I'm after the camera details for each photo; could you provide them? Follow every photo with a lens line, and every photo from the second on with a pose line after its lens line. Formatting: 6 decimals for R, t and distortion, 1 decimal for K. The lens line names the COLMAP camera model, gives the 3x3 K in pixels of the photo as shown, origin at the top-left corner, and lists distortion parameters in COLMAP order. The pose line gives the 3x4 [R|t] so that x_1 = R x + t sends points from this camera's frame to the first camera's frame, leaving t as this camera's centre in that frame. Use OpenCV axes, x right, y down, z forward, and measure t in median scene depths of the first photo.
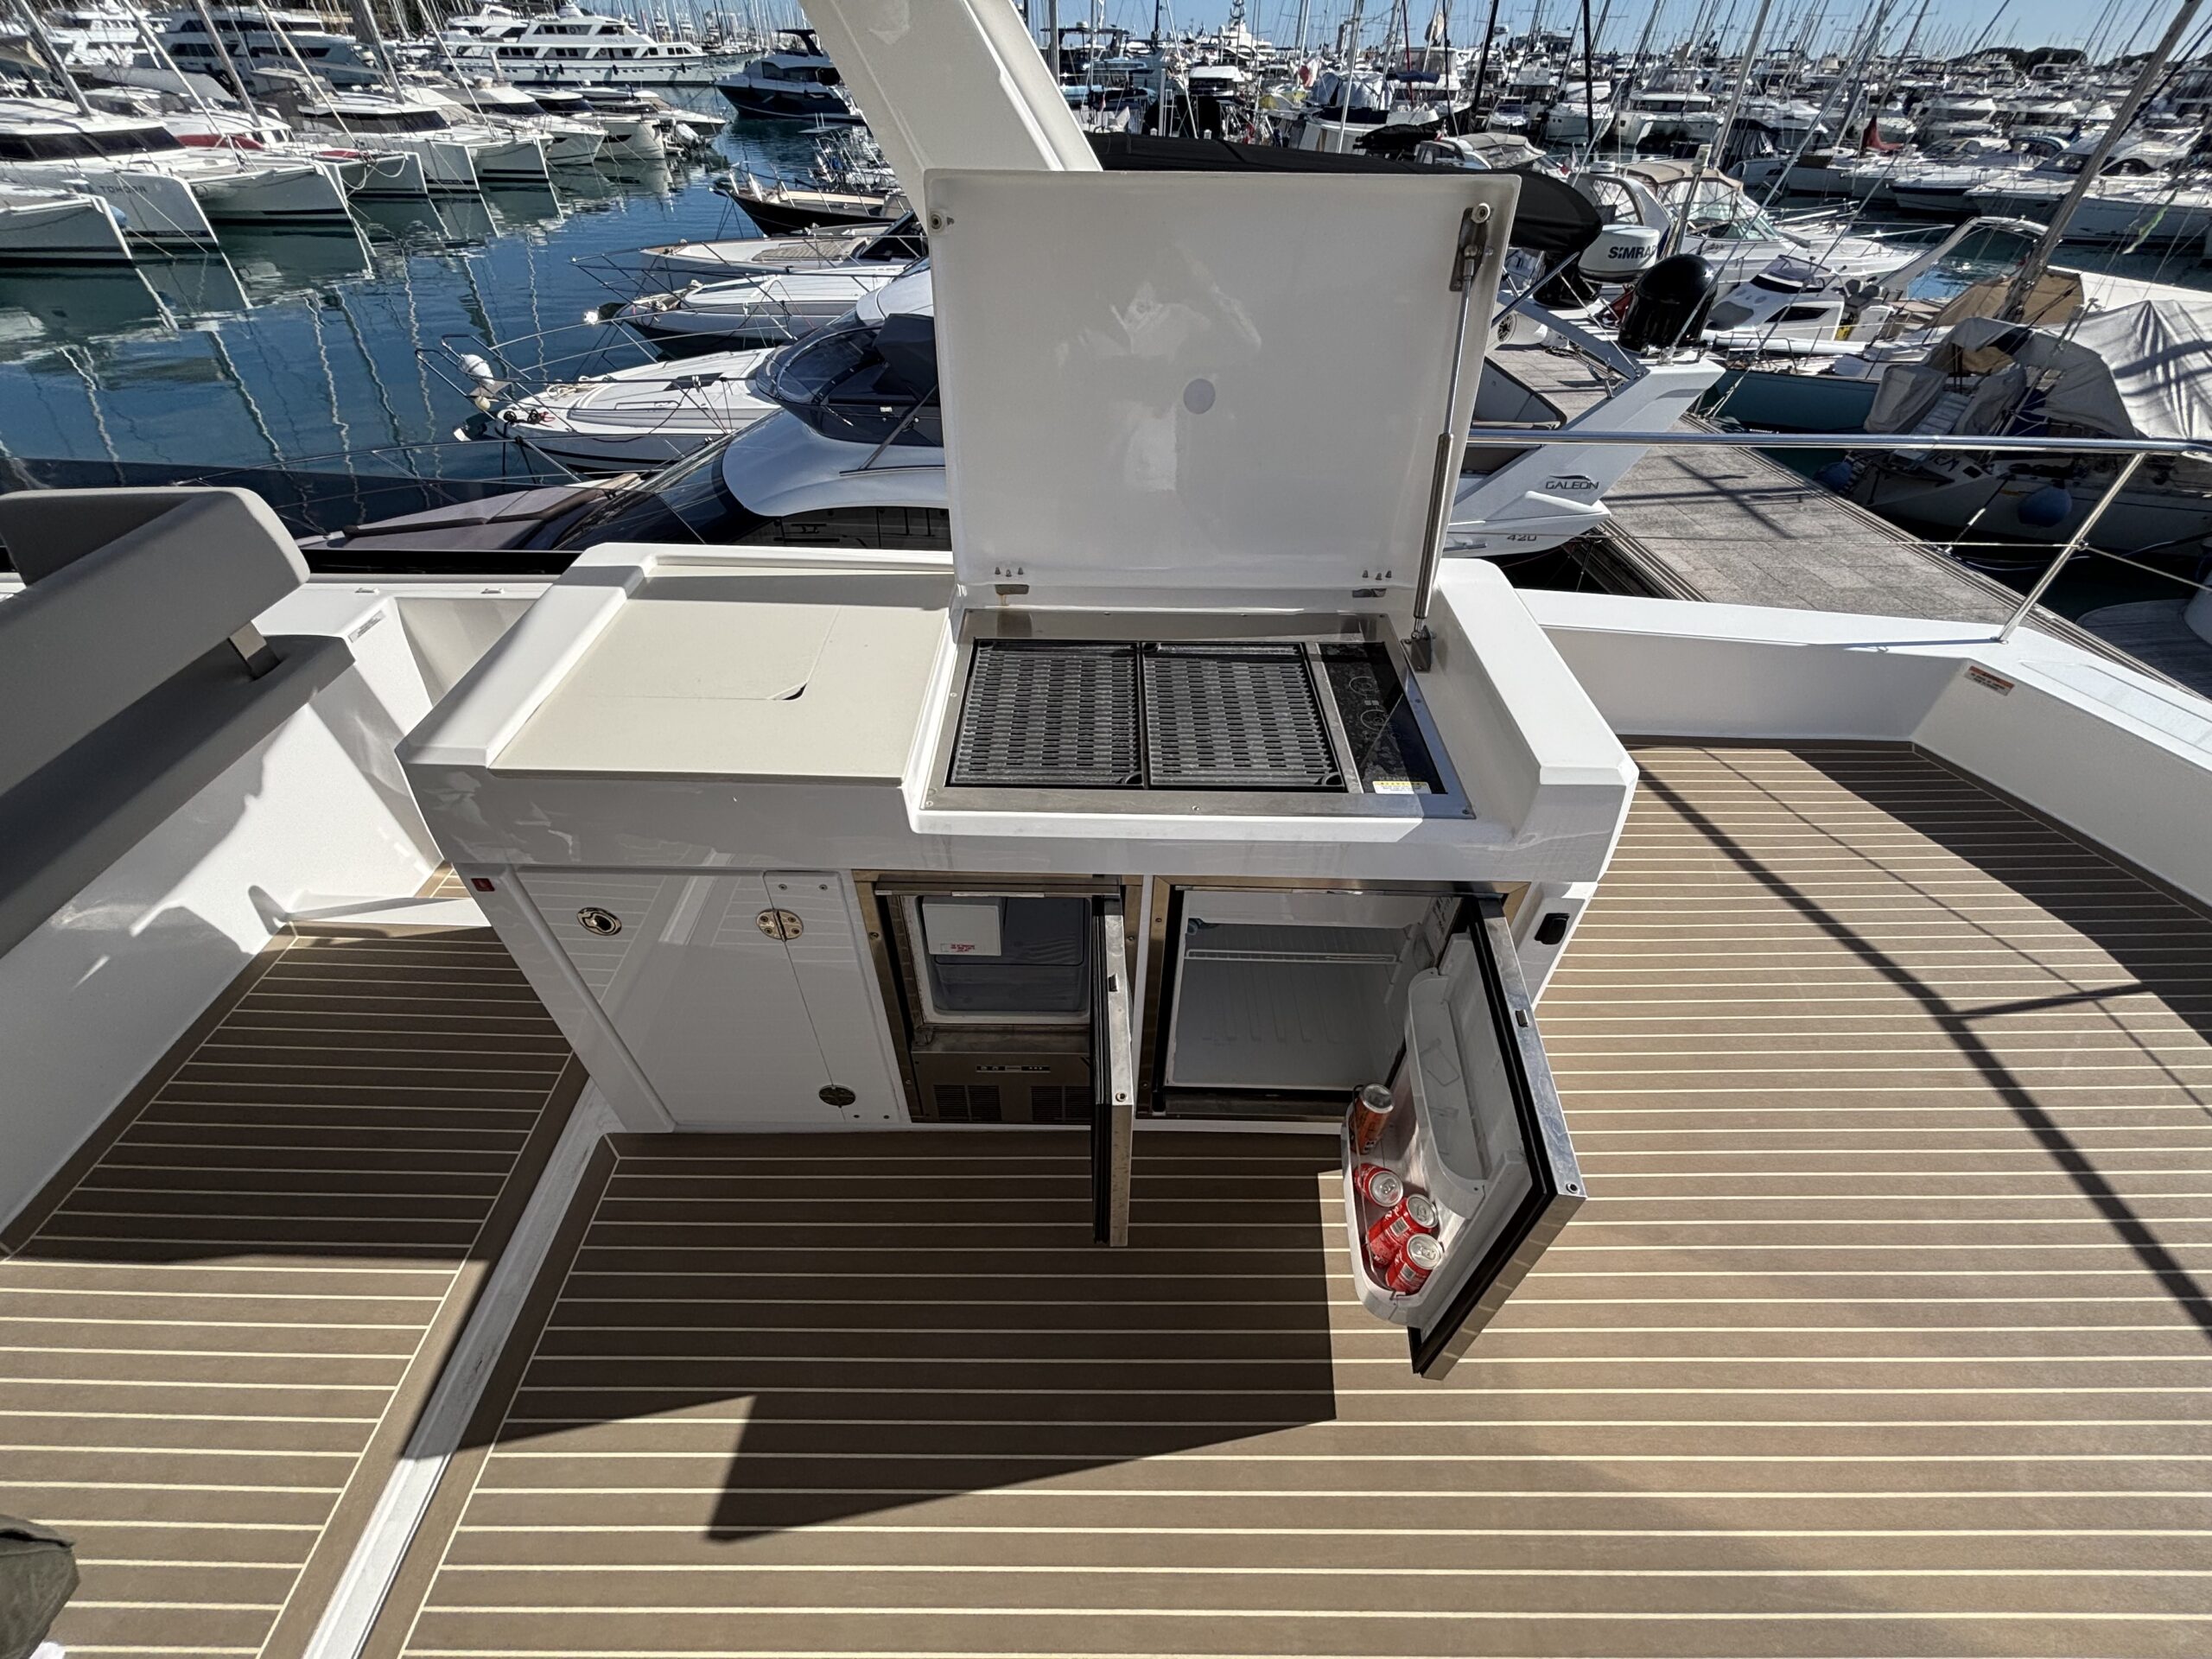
lens RADIAL K [[875.1, 0, 1106.0], [0, 875.1, 829.5], [0, 0, 1]] dist [-0.001140, -0.000859]
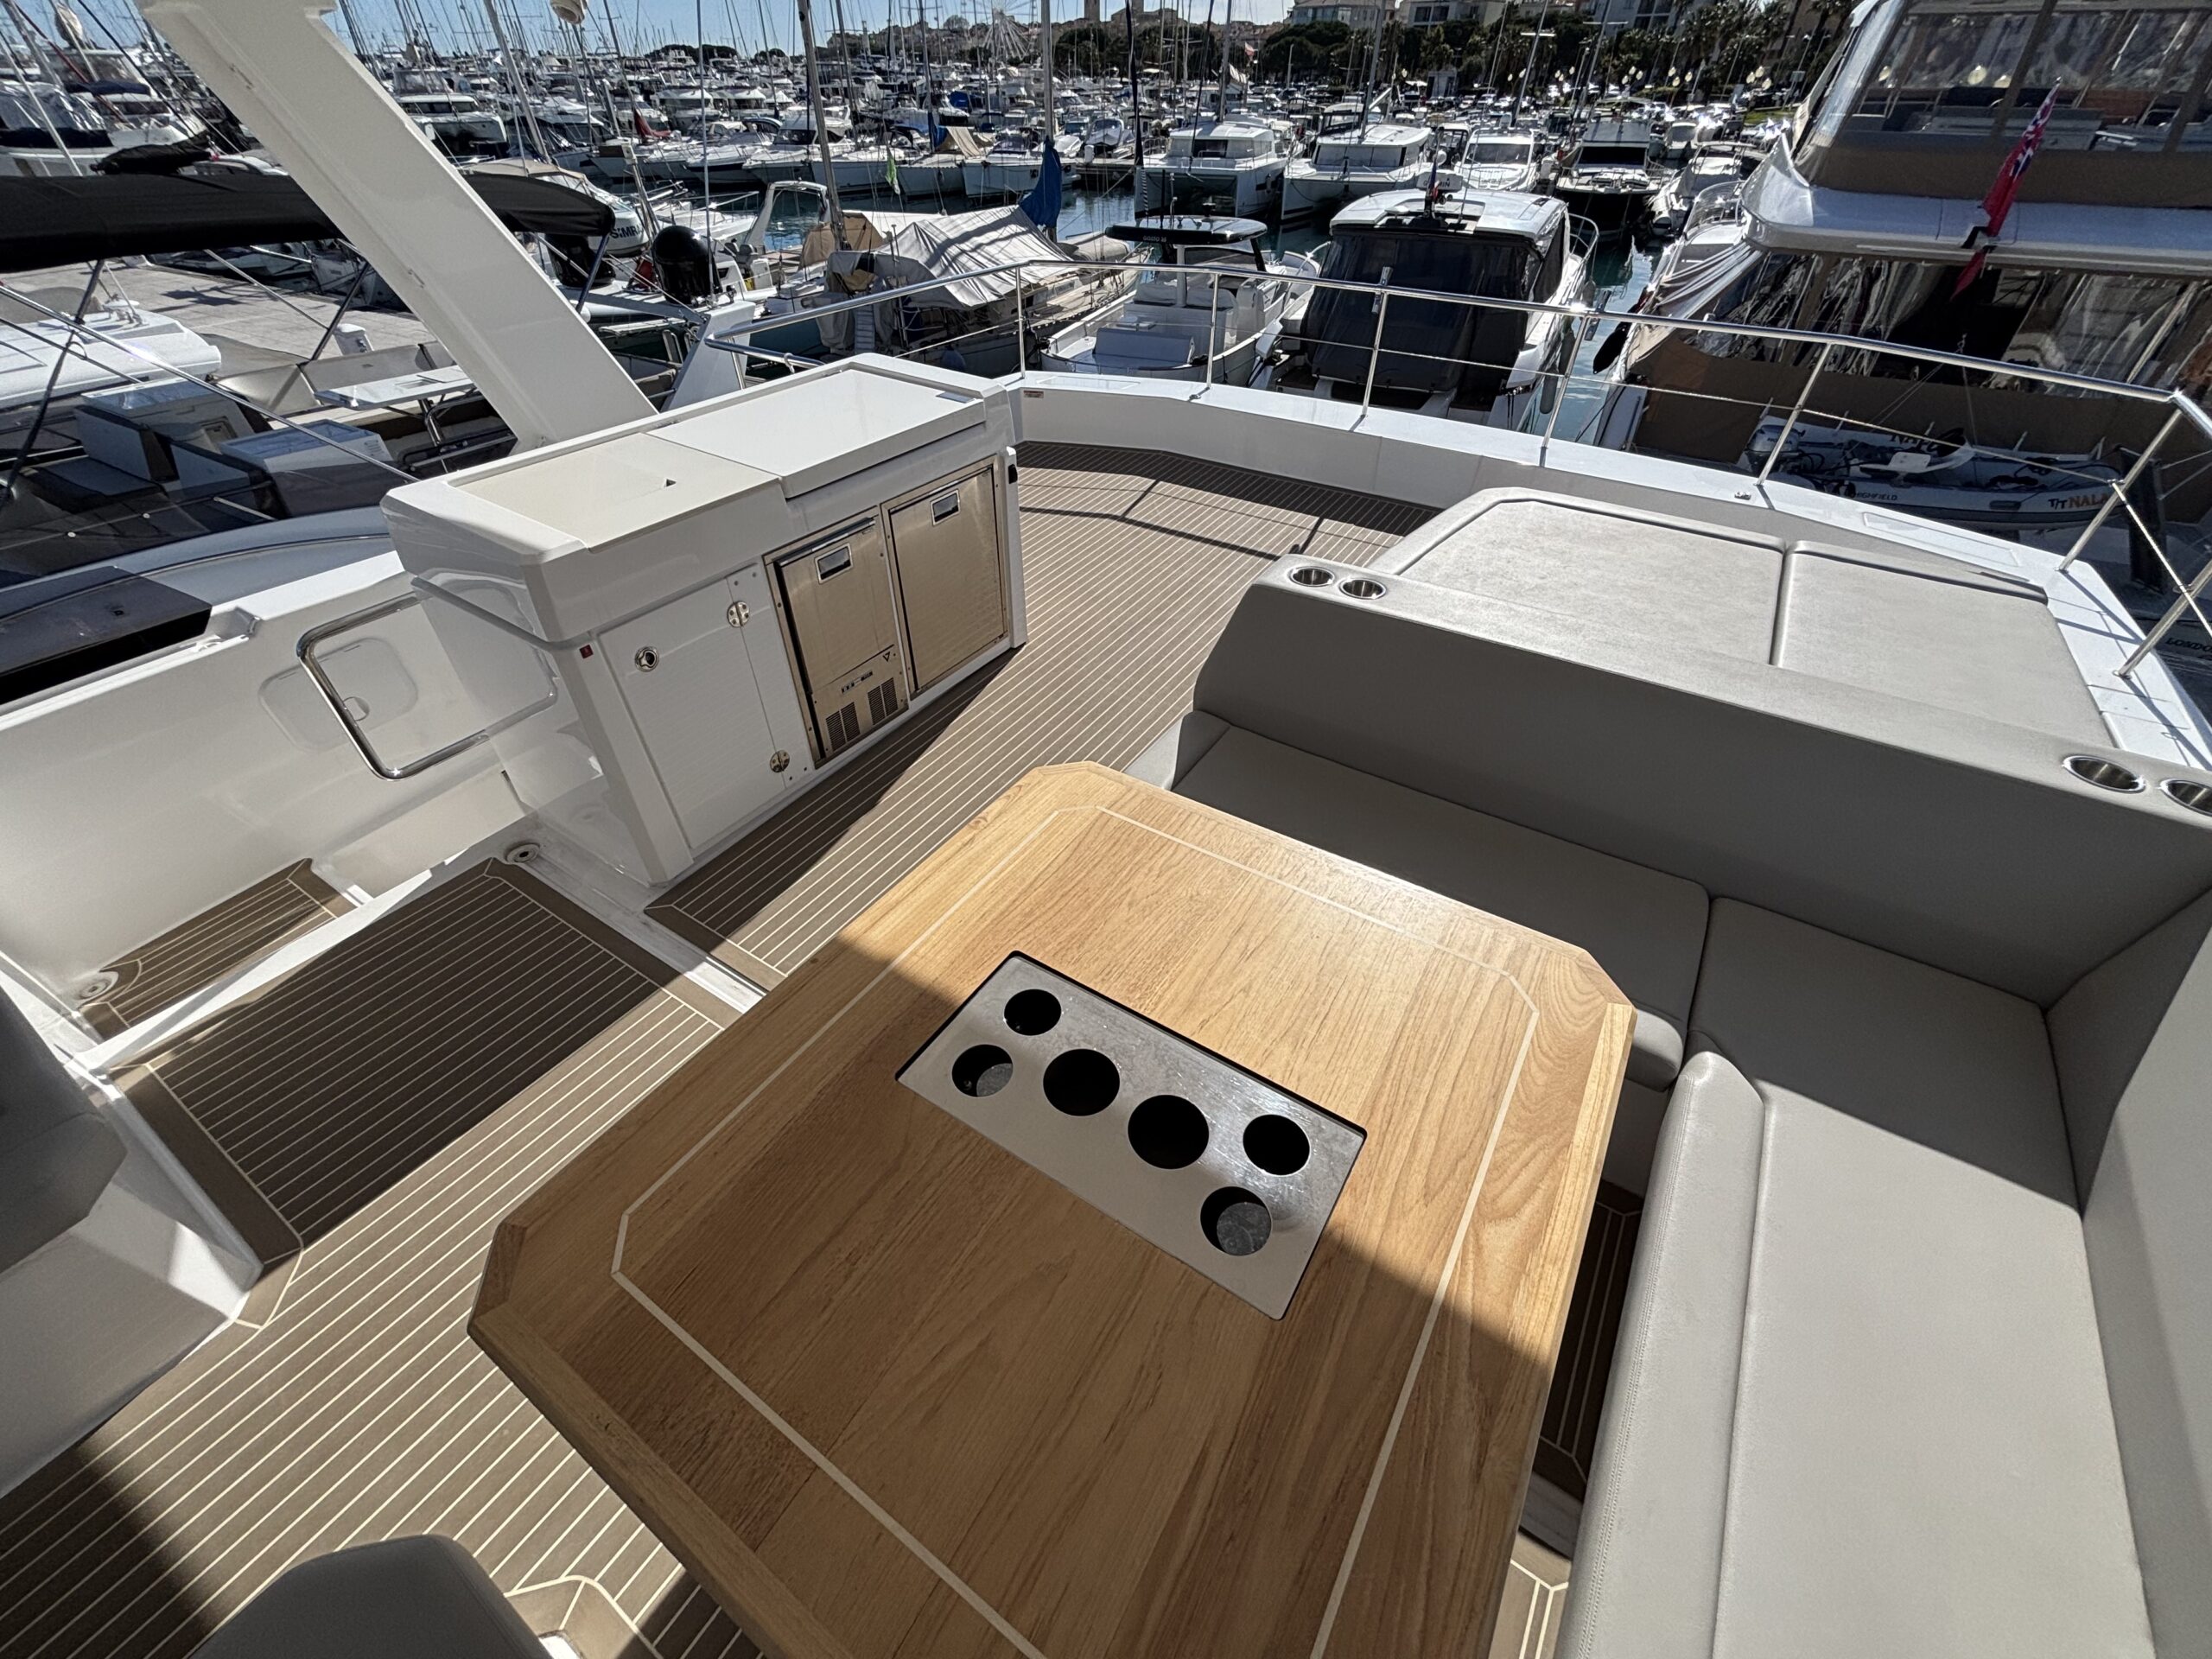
lens RADIAL K [[875.1, 0, 1106.0], [0, 875.1, 829.5], [0, 0, 1]] dist [-0.001140, -0.000859]
pose [[0.532903, -0.561643, 0.632907, -0.128057], [0.560758, 0.794542, 0.232924, 0.043723], [-0.633692, 0.230782, 0.738359, -0.061145]]
